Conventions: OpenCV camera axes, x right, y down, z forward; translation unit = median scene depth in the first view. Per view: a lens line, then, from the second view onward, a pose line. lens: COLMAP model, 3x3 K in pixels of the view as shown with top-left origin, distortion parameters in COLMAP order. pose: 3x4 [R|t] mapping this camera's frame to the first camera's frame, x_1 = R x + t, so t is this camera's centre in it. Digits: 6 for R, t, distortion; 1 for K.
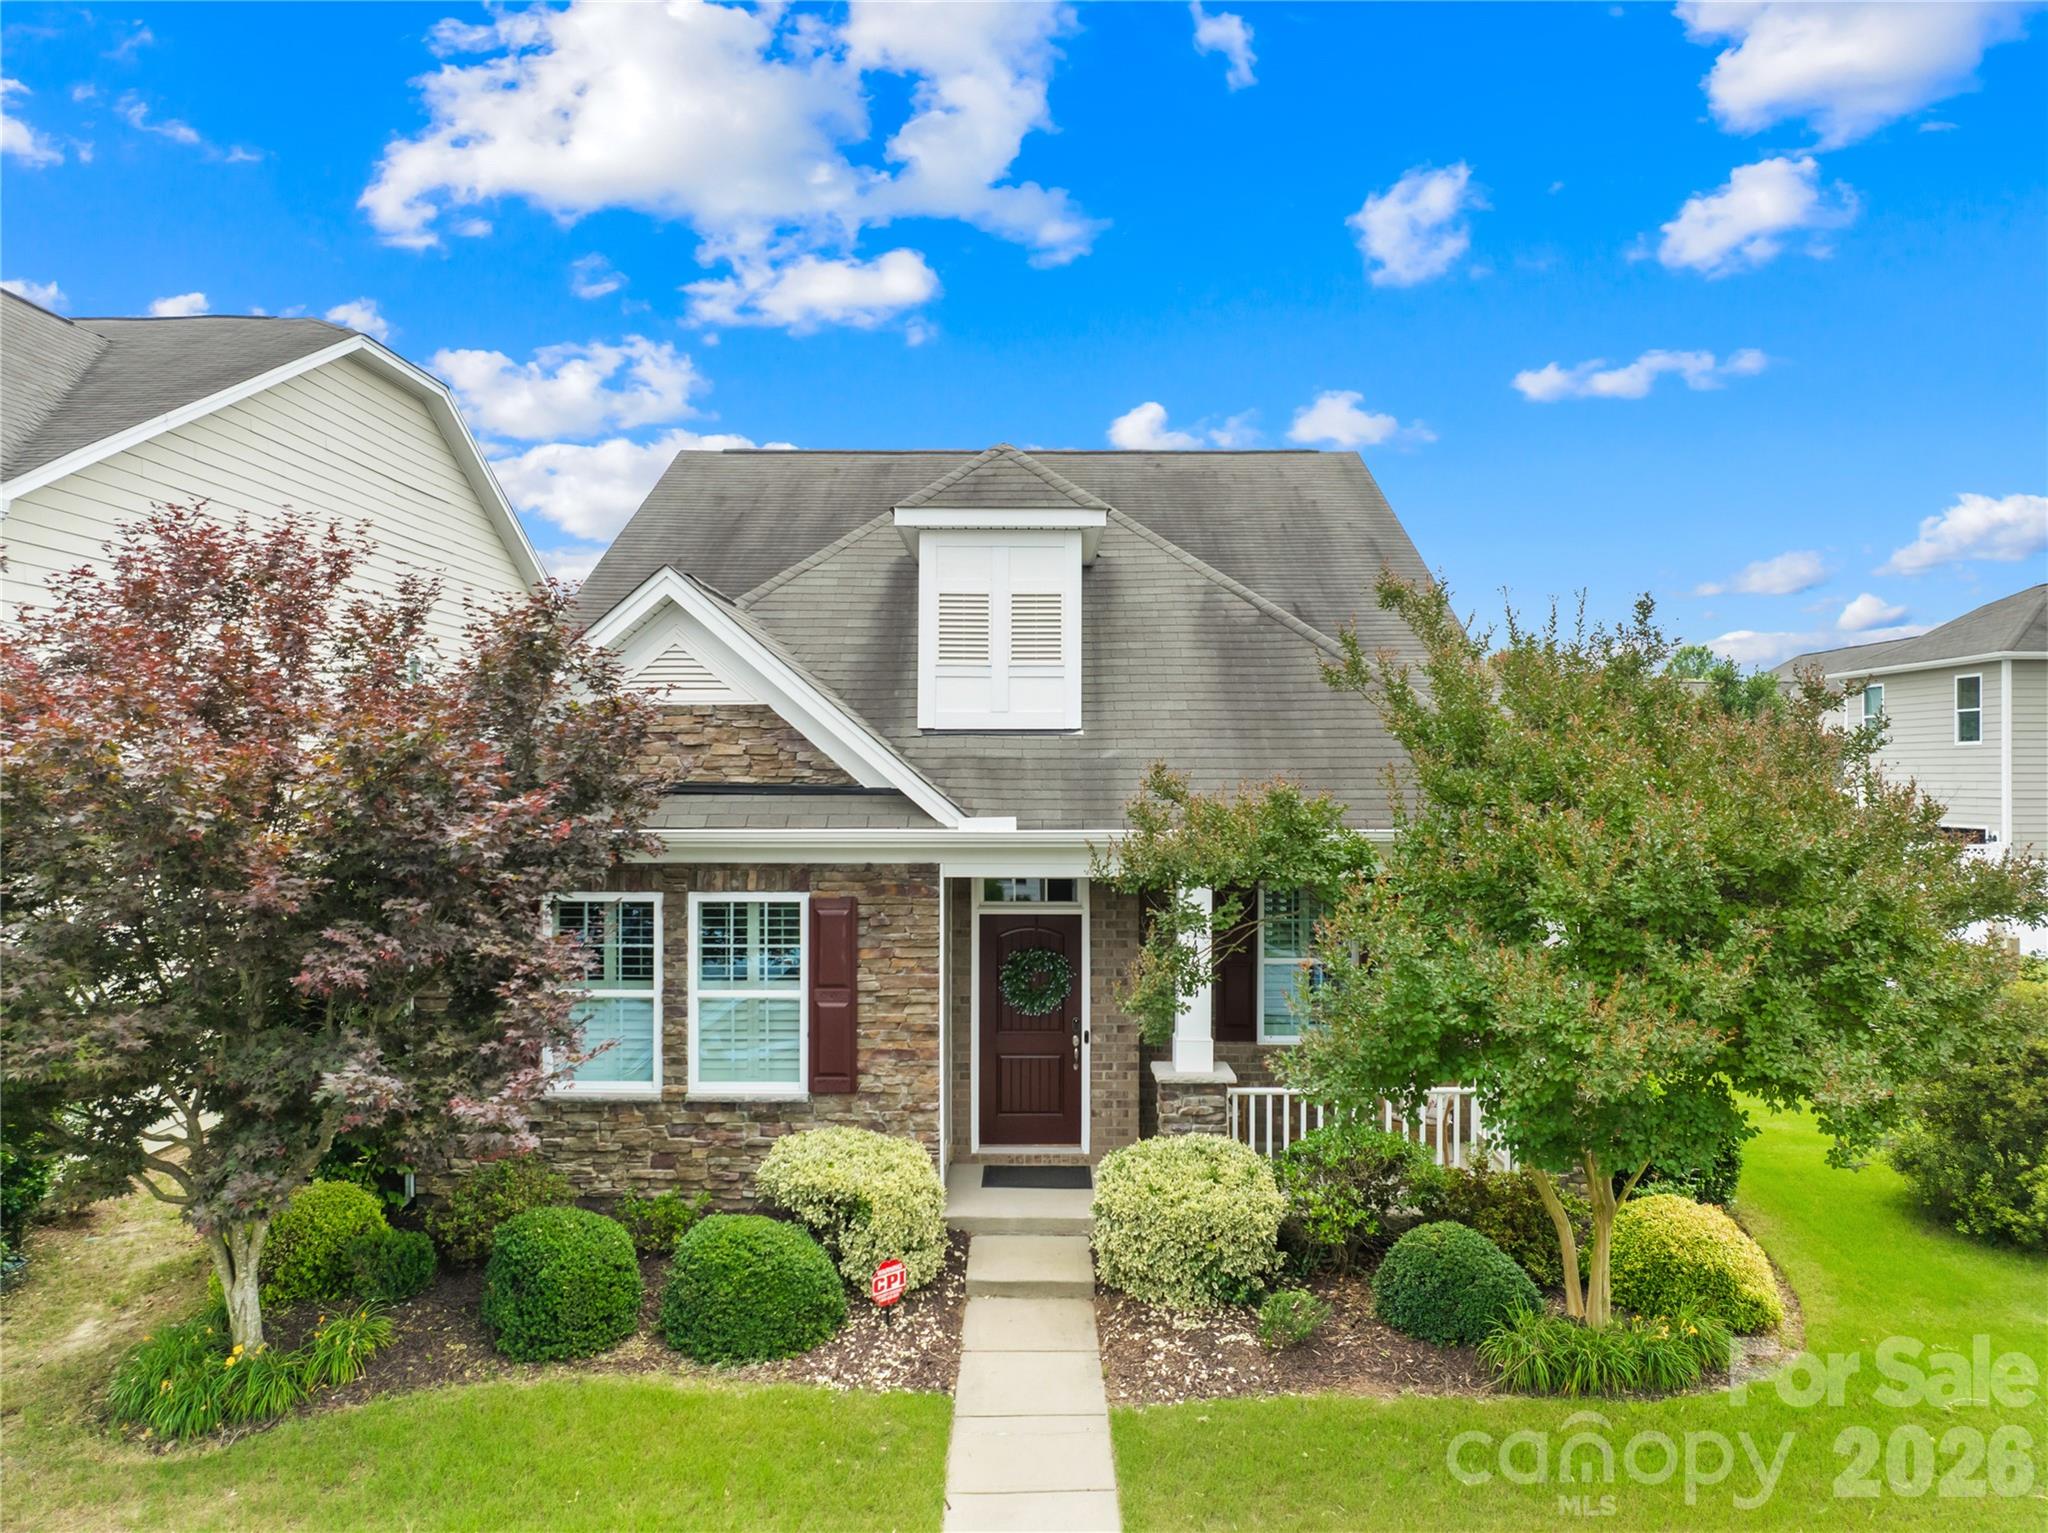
lens RADIAL K [[1461.0, 0, 1017.3], [0, 1461.0, 756.4], [0, 0, 1]] dist [-0.000413, -0.003031]
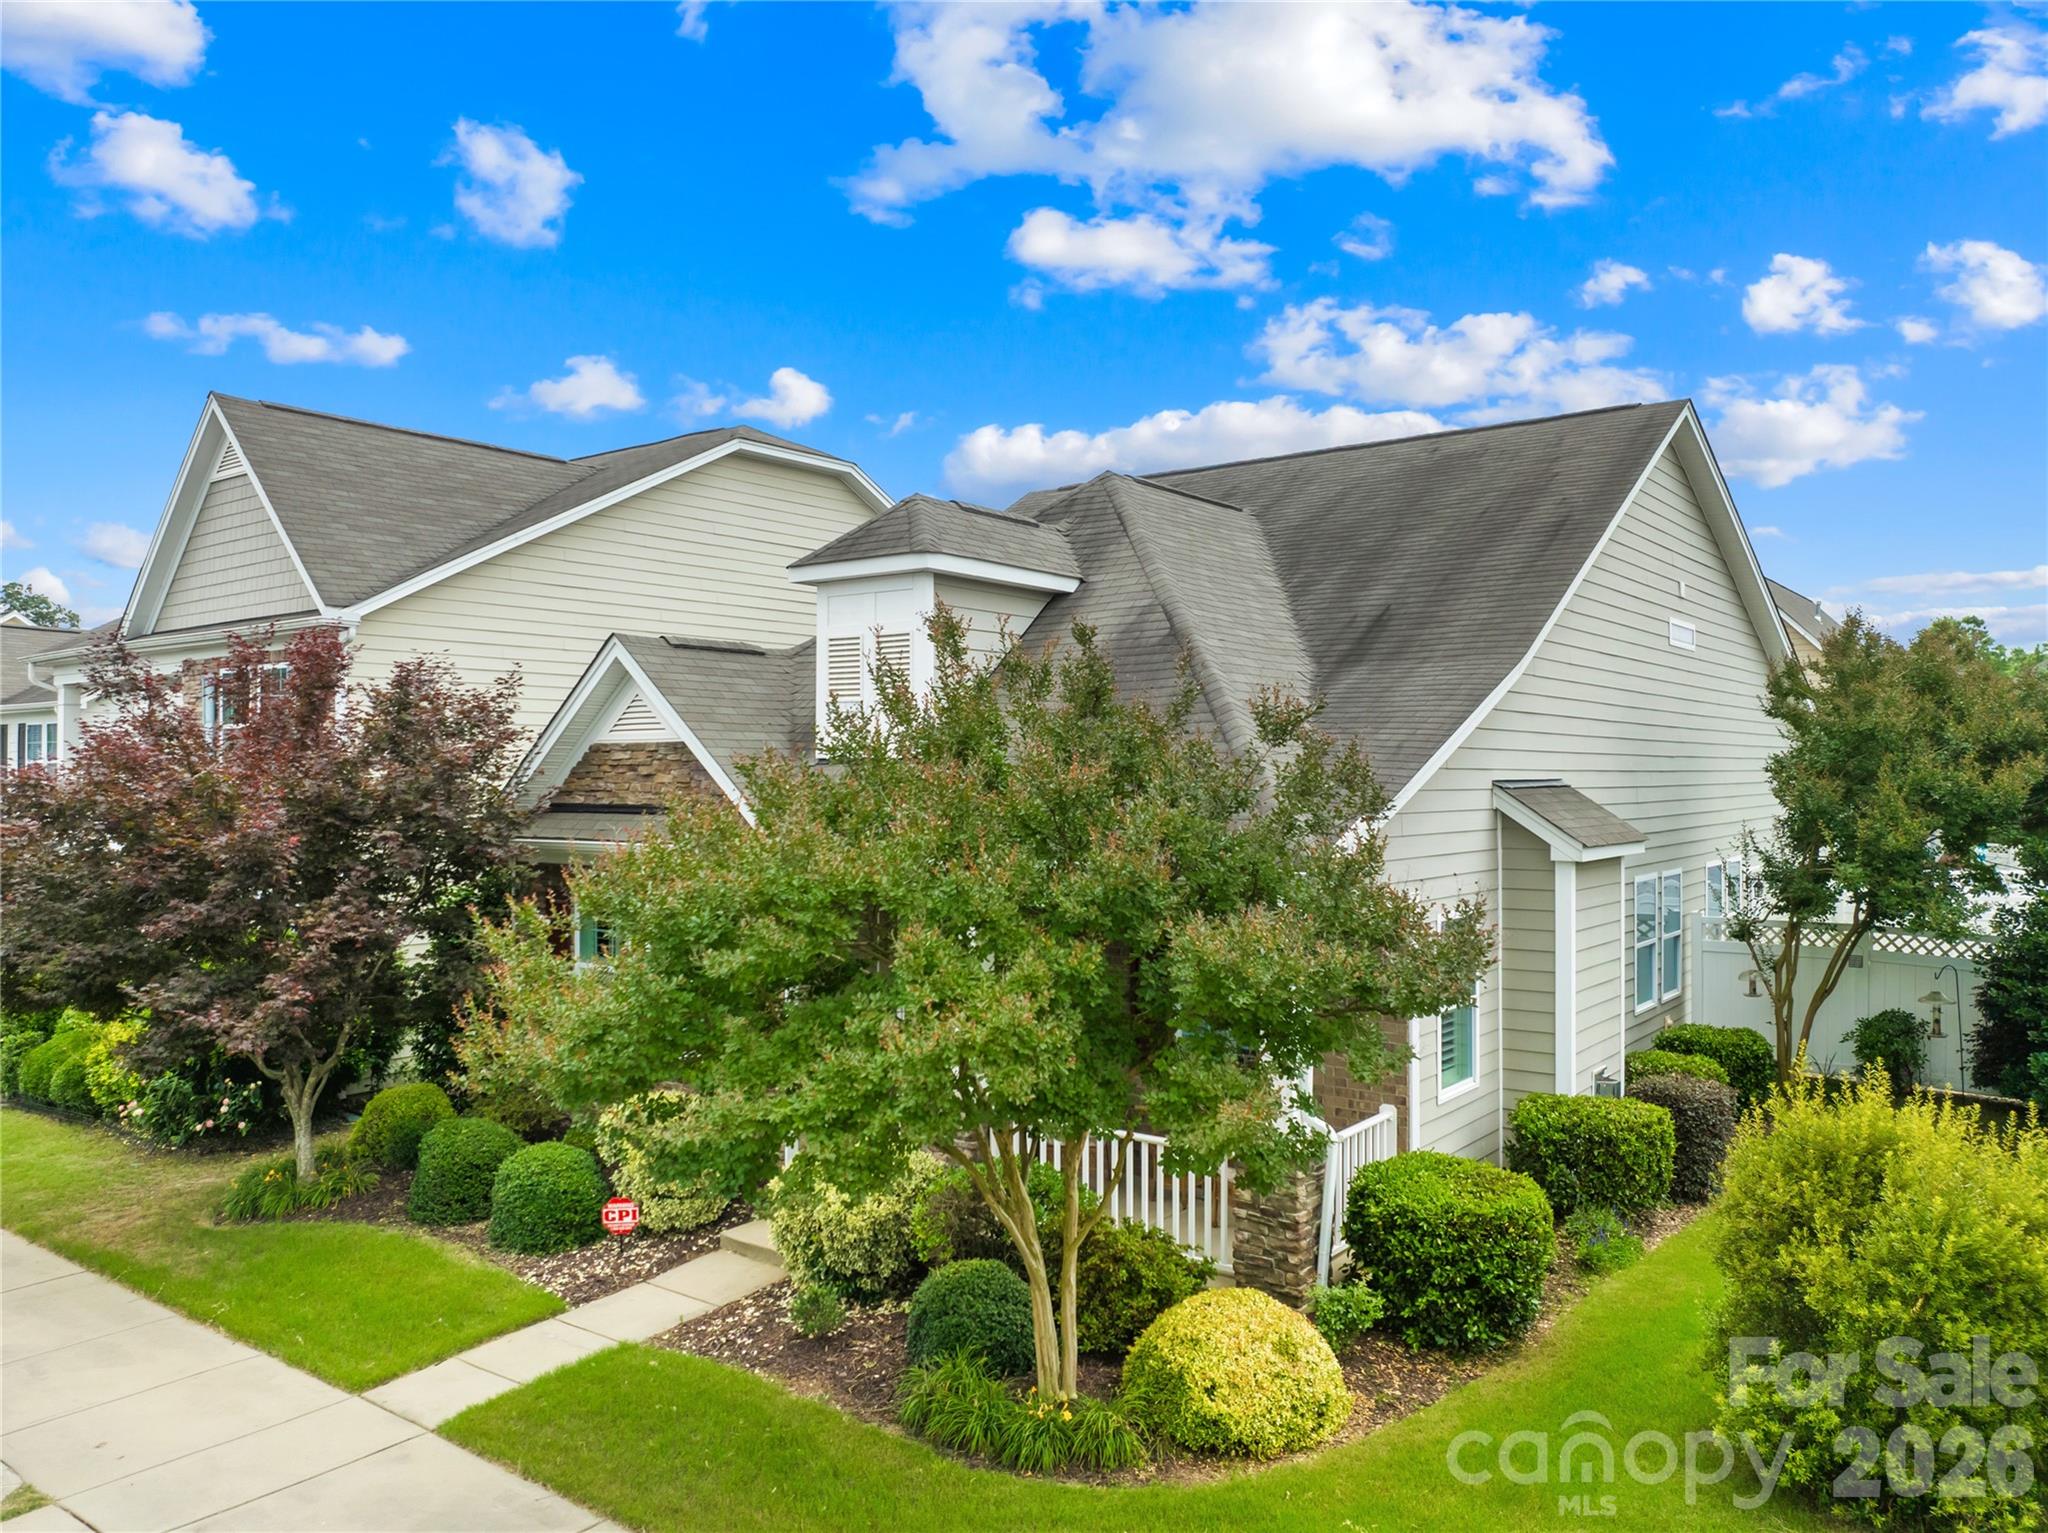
lens RADIAL K [[1461.0, 0, 1019.6], [0, 1461.0, 775.9], [0, 0, 1]] dist [-0.000413, -0.003031]
pose [[0.789749, -0.006062, -0.613400, 0.957424], [-0.002496, 0.999911, -0.013096, 0.010655], [0.613425, 0.011873, 0.789664, 0.251223]]
